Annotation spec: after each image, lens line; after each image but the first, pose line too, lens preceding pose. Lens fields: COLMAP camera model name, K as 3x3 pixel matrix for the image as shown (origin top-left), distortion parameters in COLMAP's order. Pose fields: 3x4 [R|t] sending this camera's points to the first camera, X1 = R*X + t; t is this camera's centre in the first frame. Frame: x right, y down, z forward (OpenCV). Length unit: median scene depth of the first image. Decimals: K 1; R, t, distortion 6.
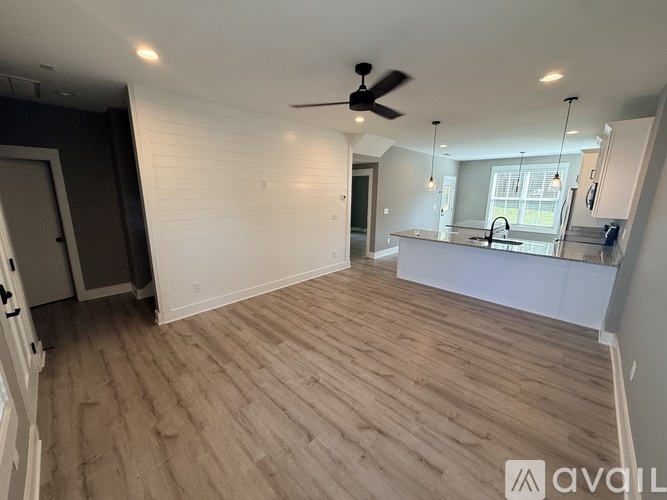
lens RADIAL K [[264.9, 0, 333.5], [0, 264.9, 250.0], [0, 0, 1]] dist [-0.000071, -0.000013]
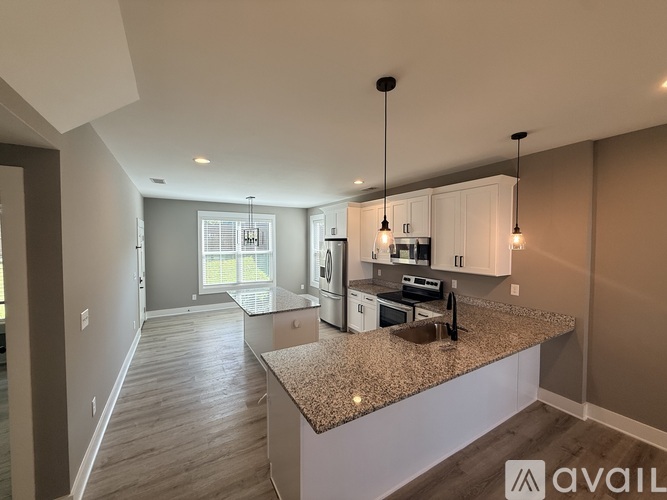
lens RADIAL K [[264.9, 0, 333.5], [0, 264.9, 250.0], [0, 0, 1]] dist [-0.000071, -0.000013]
pose [[0.270332, -0.041208, 0.961885, -0.008386], [0.212662, 0.976962, -0.017914, -0.121054], [-0.938986, 0.209399, 0.272867, 0.484753]]
